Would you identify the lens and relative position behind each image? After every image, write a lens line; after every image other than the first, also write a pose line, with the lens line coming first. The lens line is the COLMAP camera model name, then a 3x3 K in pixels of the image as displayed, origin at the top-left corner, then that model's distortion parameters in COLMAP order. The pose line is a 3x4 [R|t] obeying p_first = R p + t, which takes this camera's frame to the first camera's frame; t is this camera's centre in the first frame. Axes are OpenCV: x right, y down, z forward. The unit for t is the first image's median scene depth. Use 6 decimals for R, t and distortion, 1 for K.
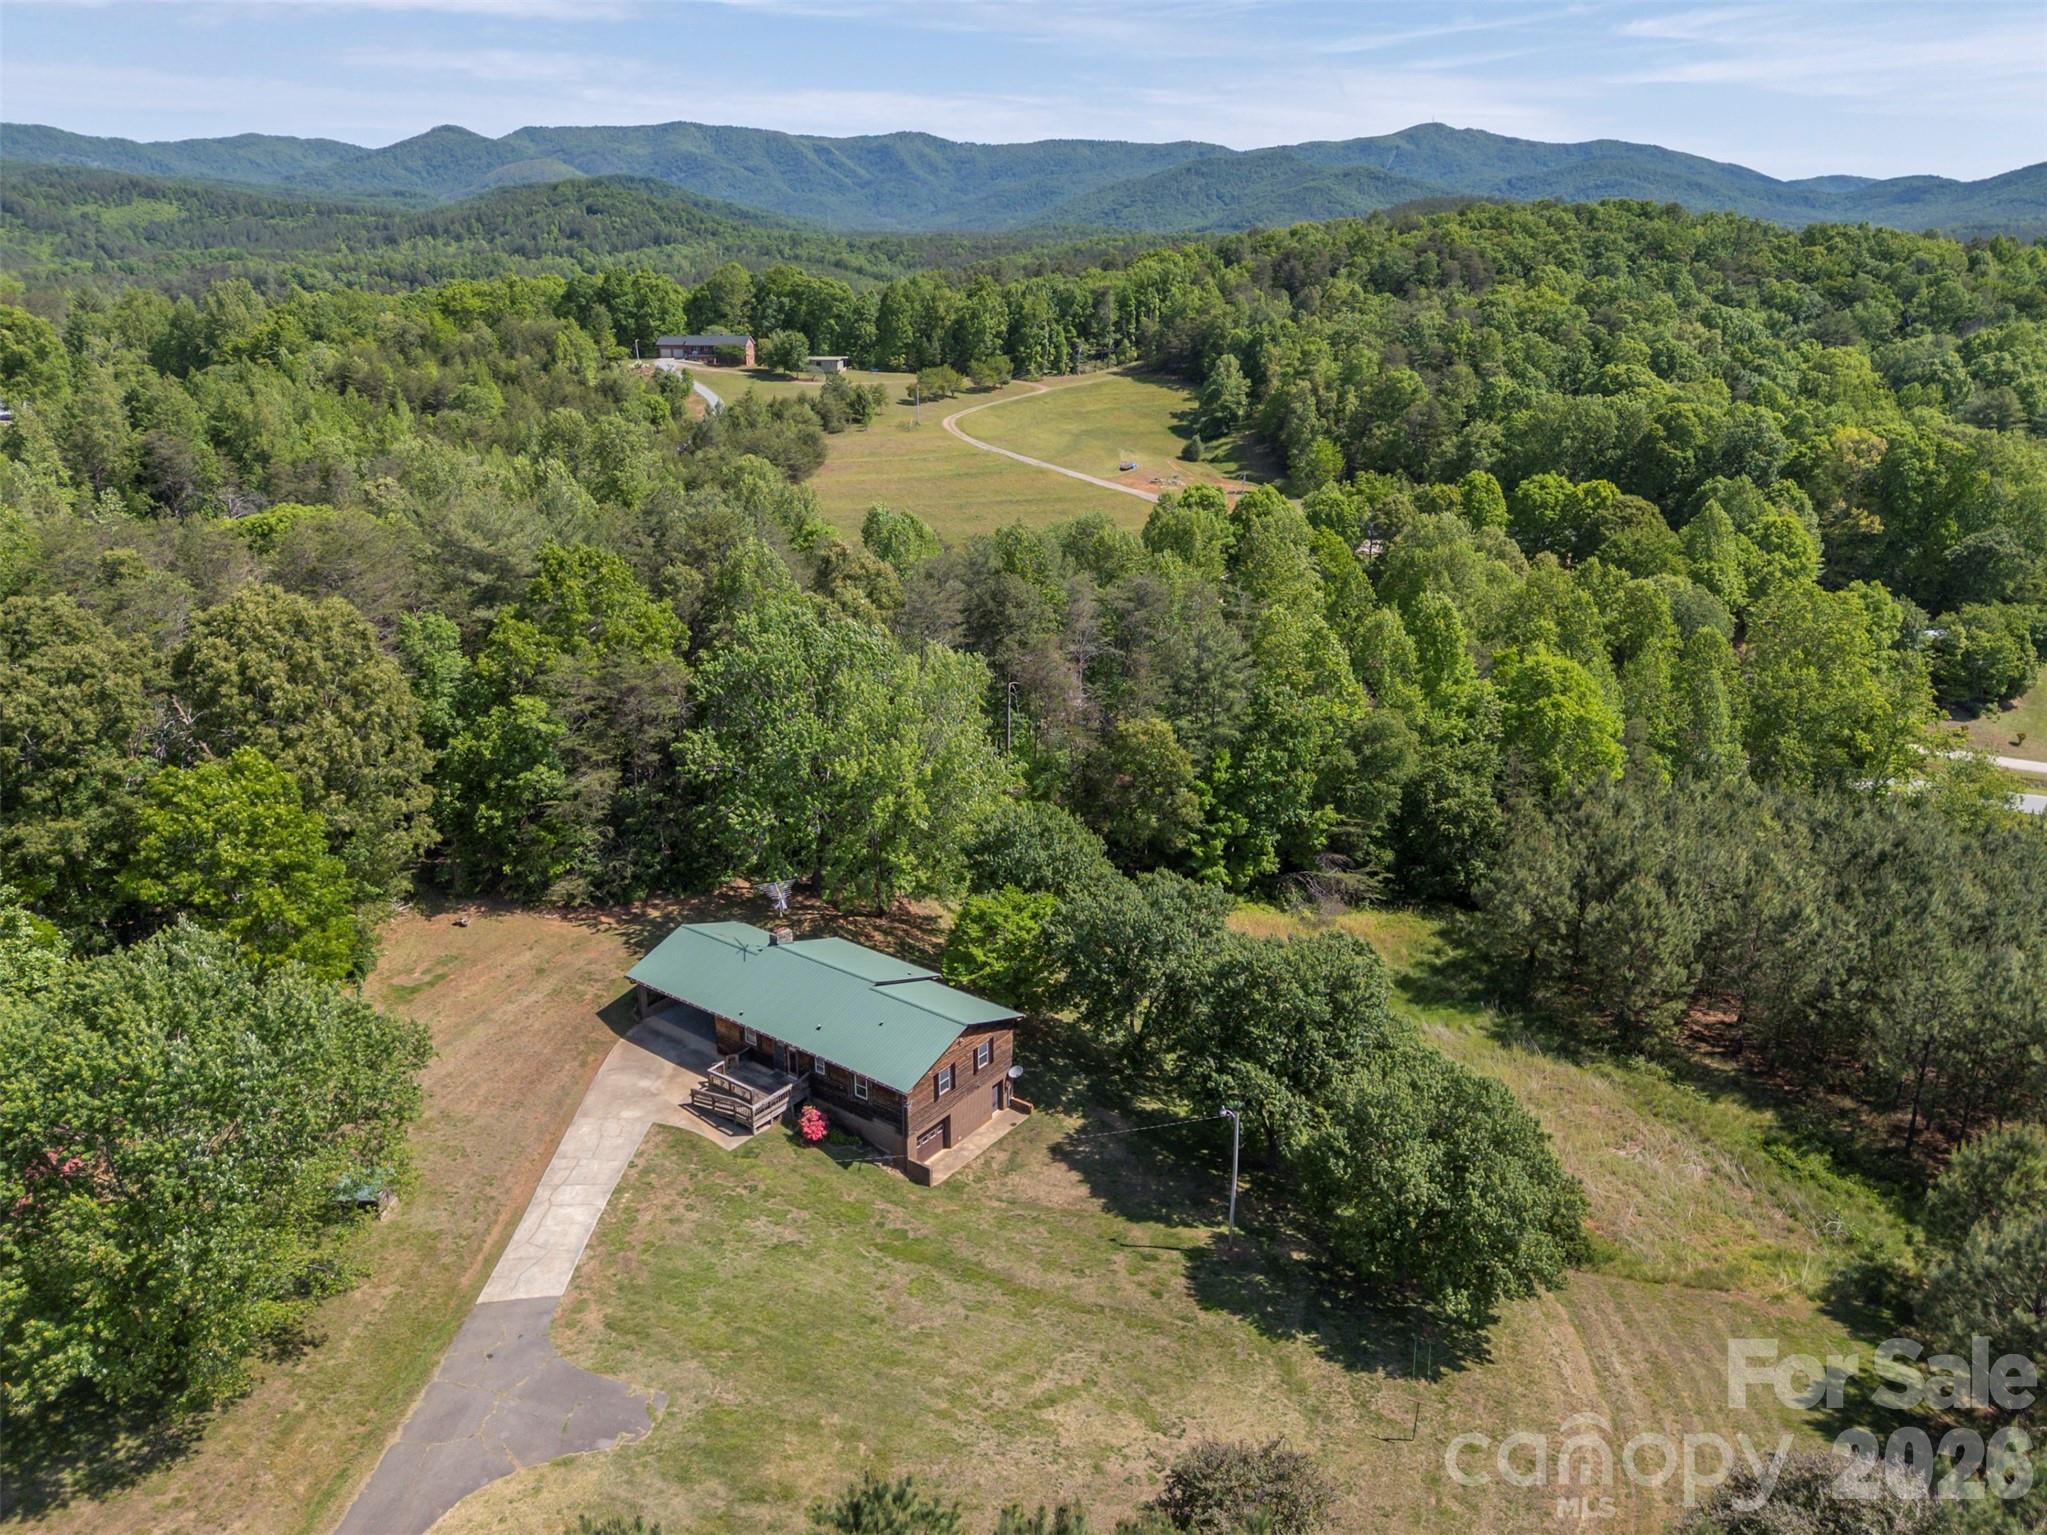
lens RADIAL K [[1495.5, 0, 1018.8], [0, 1495.5, 760.9], [0, 0, 1]] dist [0.073265, -0.062712]
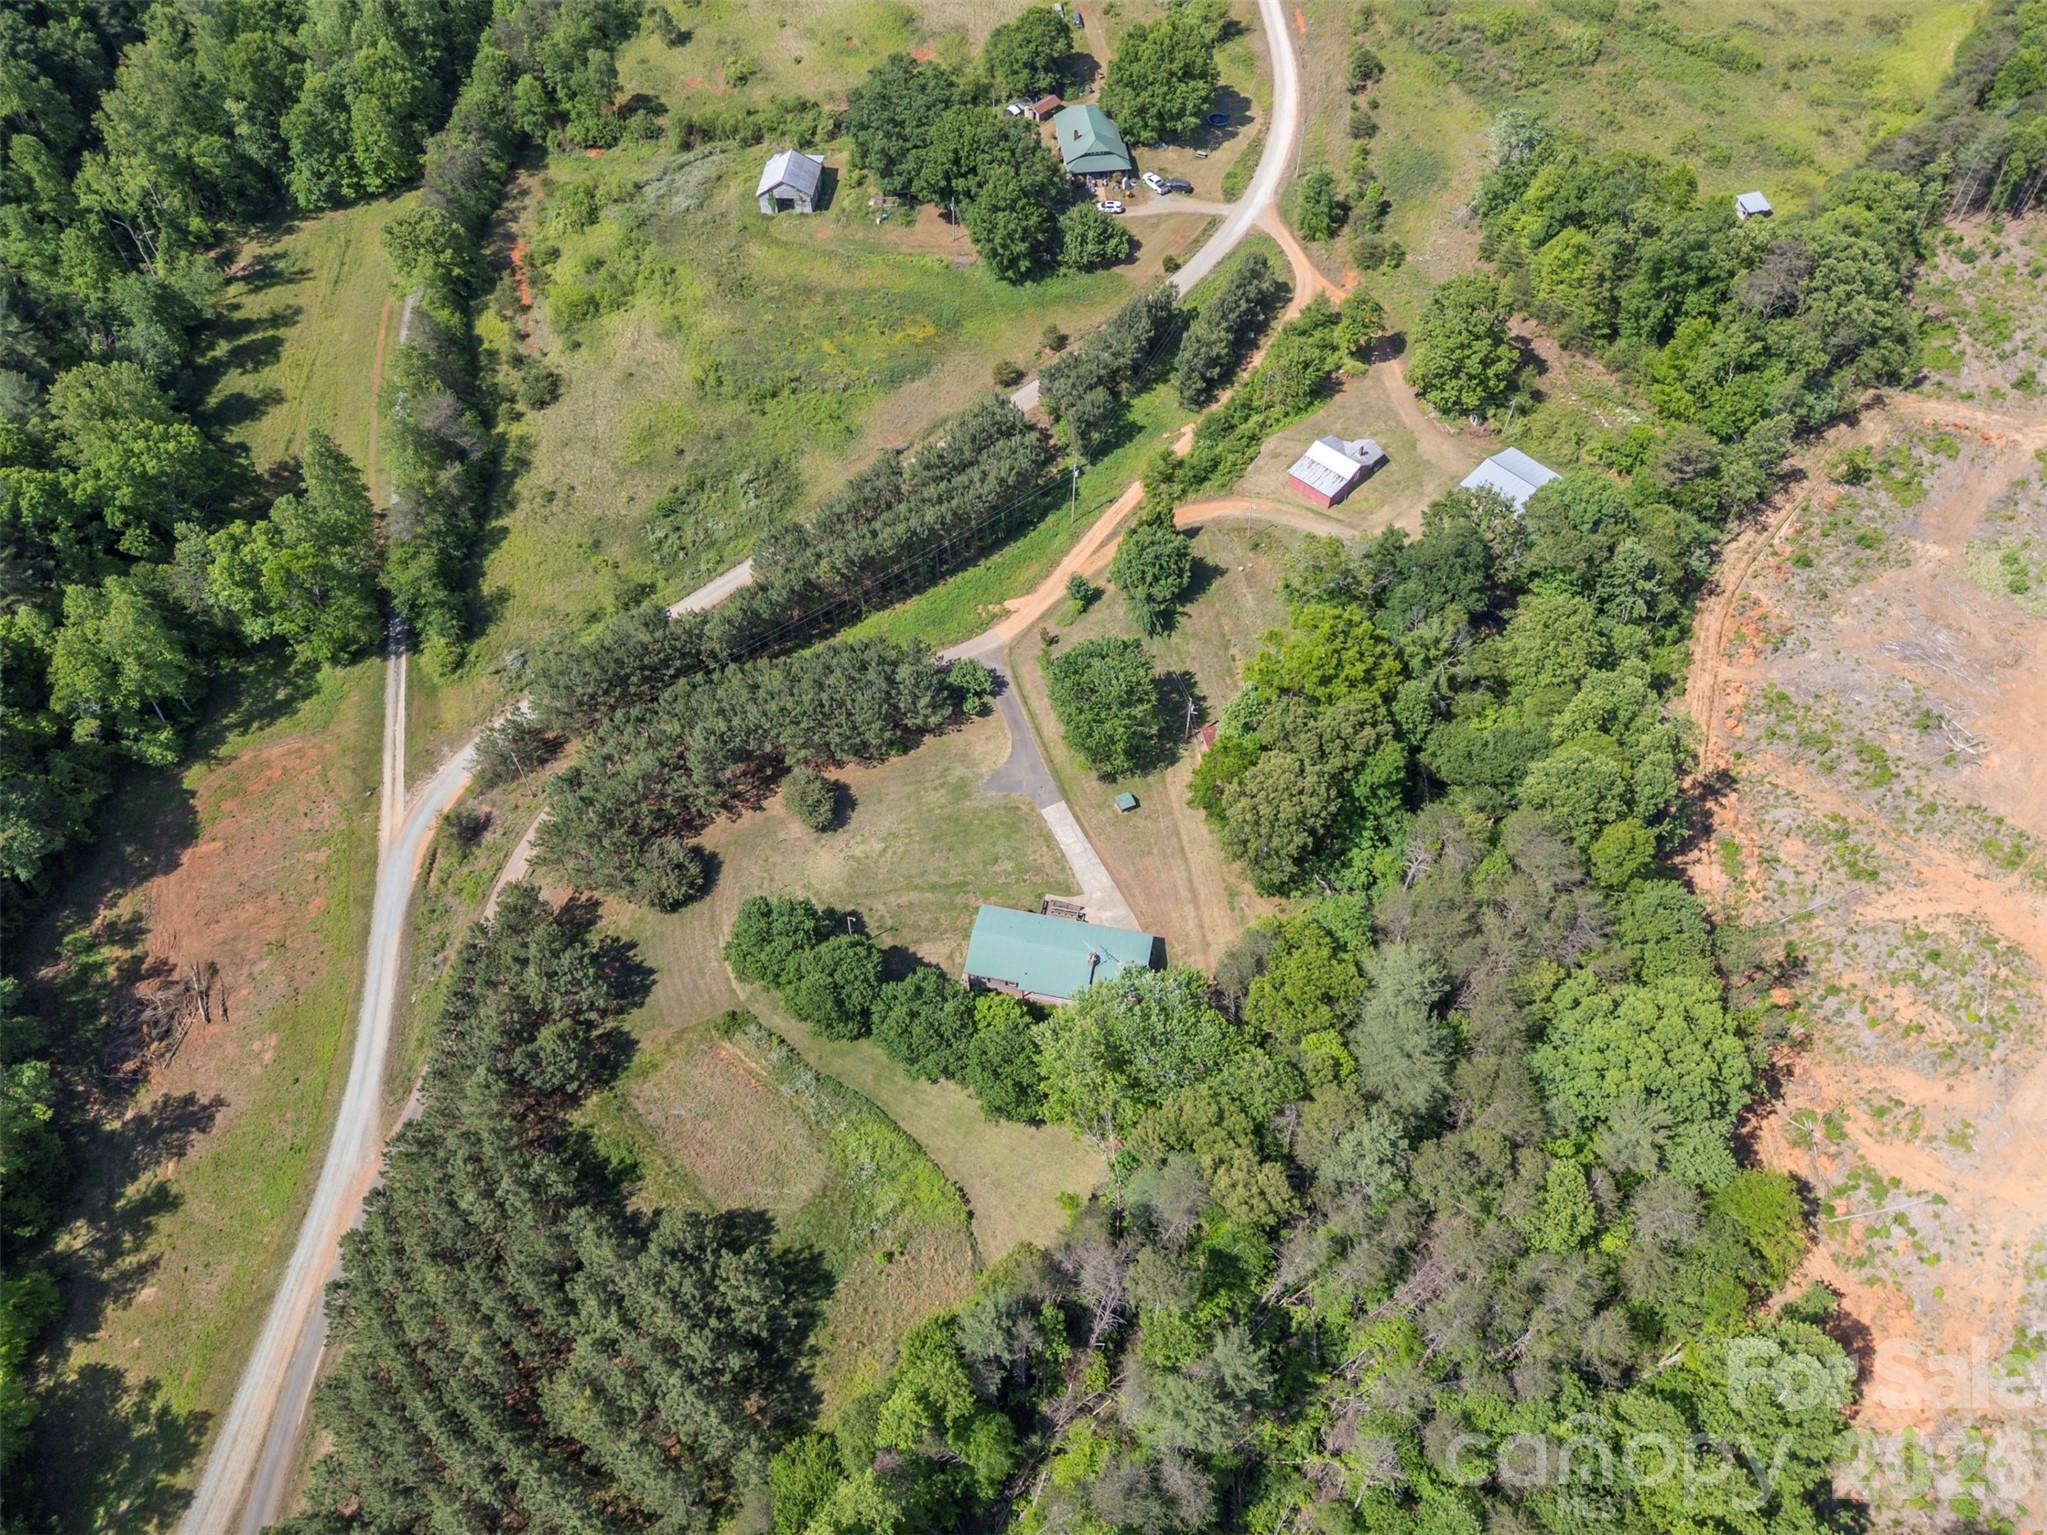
lens RADIAL K [[1461.2, 0, 1023.5], [0, 1461.2, 767.5], [0, 0, 1]] dist [0.100476, -0.097816]
pose [[-0.901427, 0.338424, -0.269997, 0.350701], [-0.144905, 0.351829, 0.924781, -1.680346], [0.407961, 0.872746, -0.268108, 1.170021]]
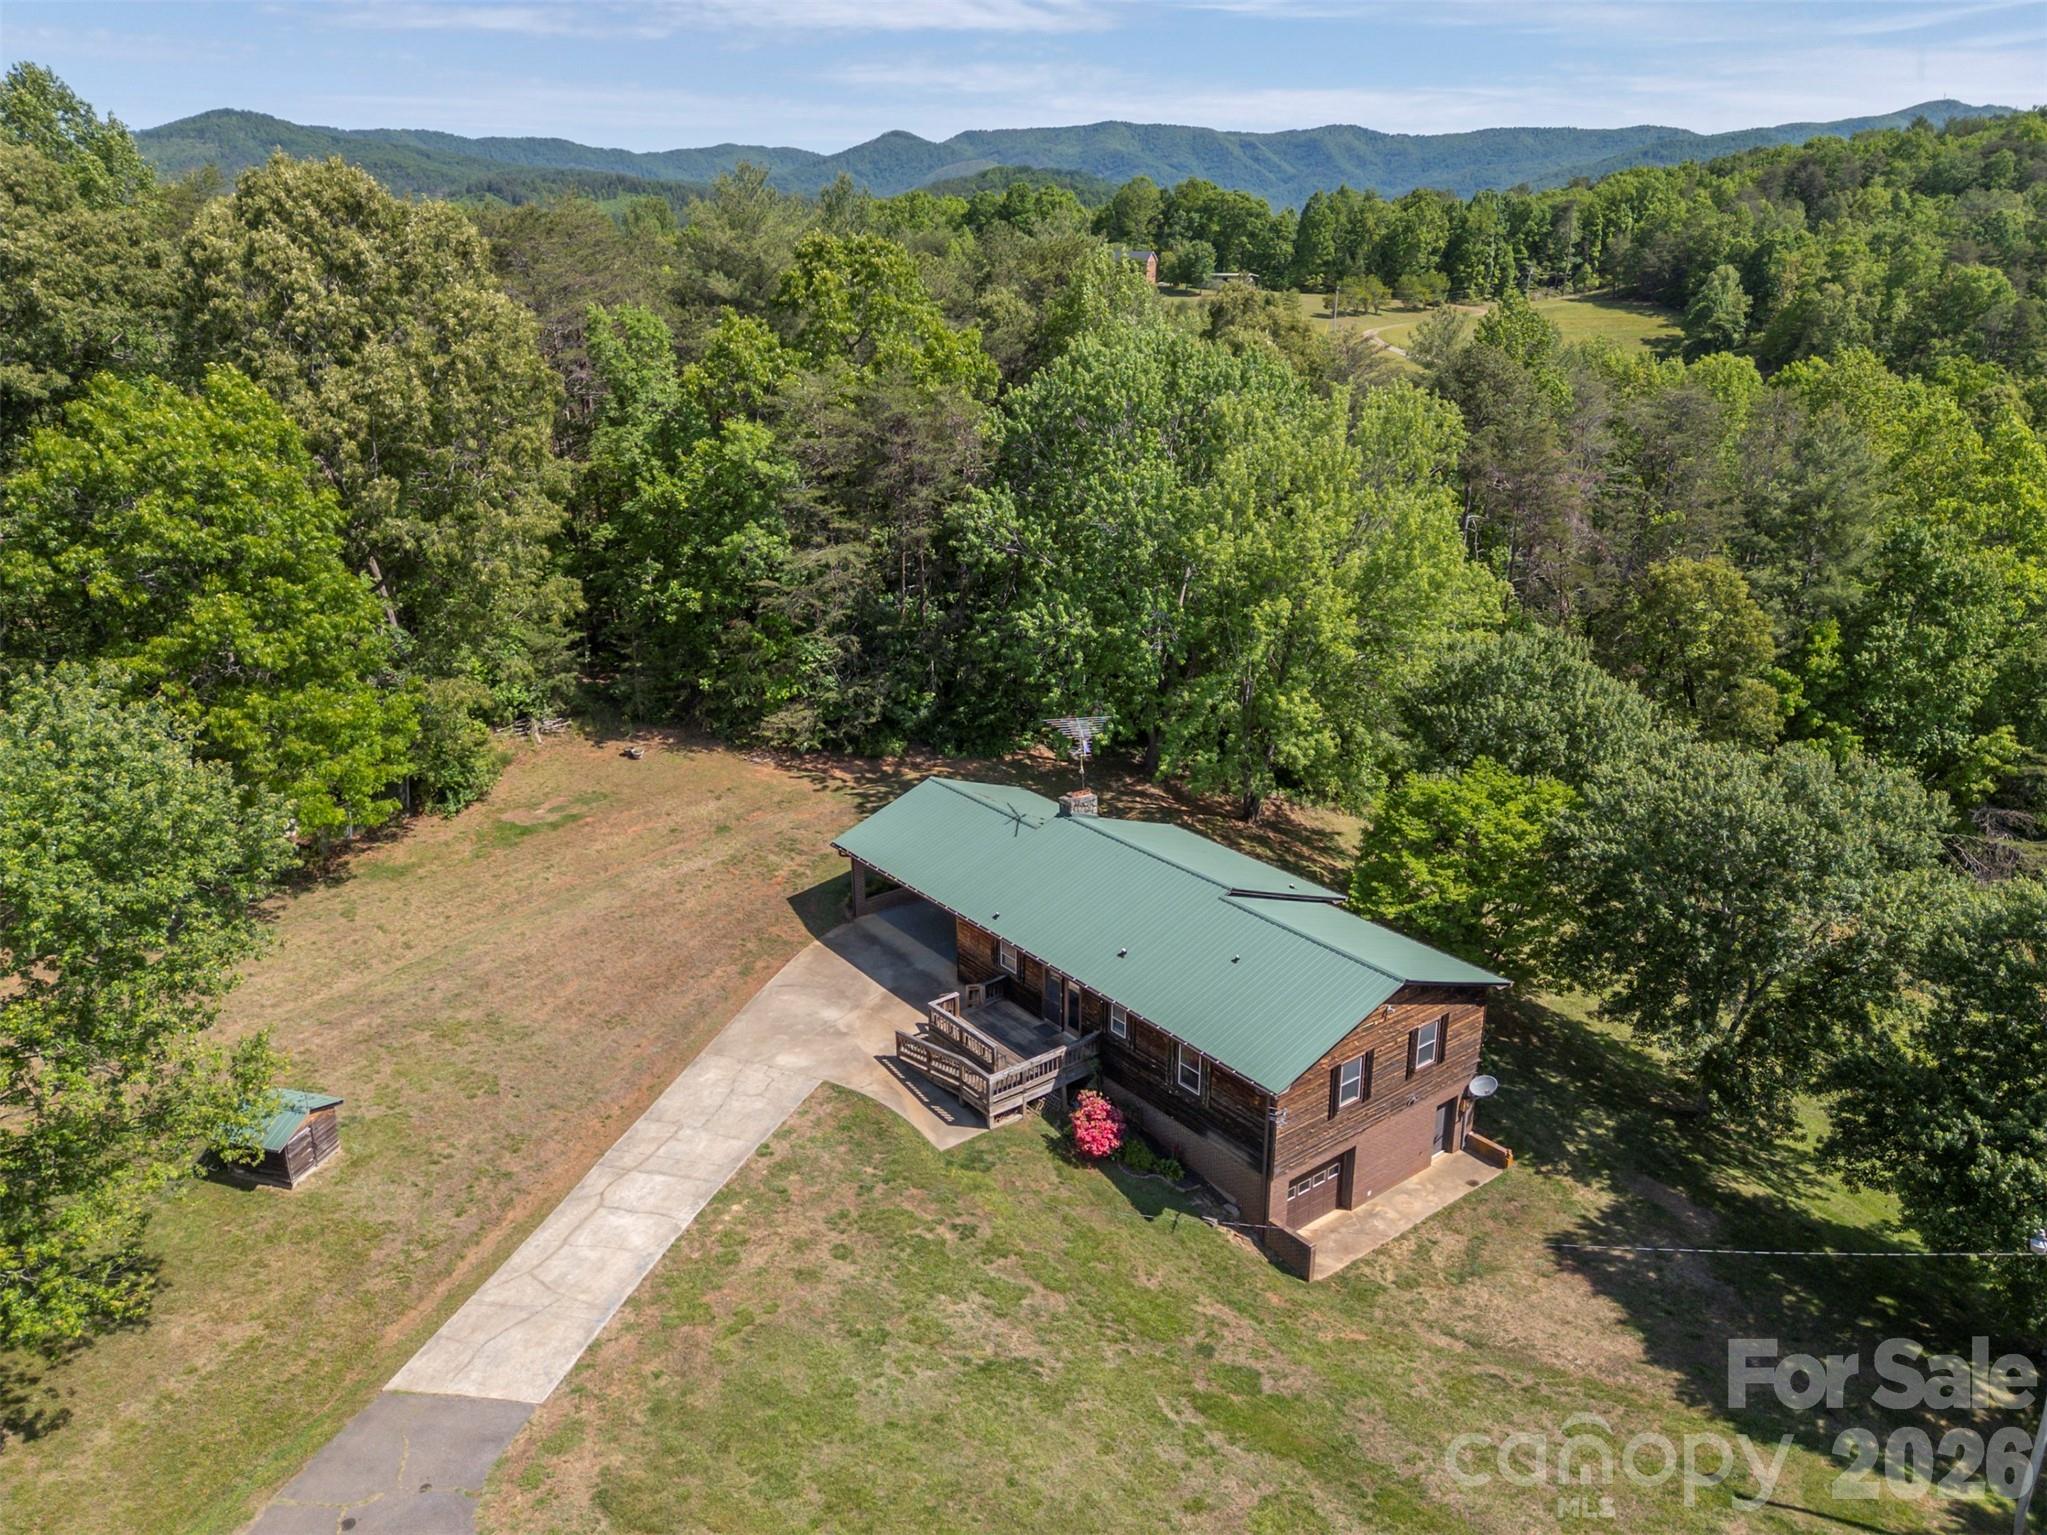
lens RADIAL K [[1495.5, 0, 1018.8], [0, 1495.5, 760.9], [0, 0, 1]] dist [0.073265, -0.062712]
pose [[0.966357, 0.083934, -0.243124, -0.035805], [-0.083776, 0.996424, 0.011009, 0.088170], [0.243178, 0.009729, 0.969933, 0.383896]]
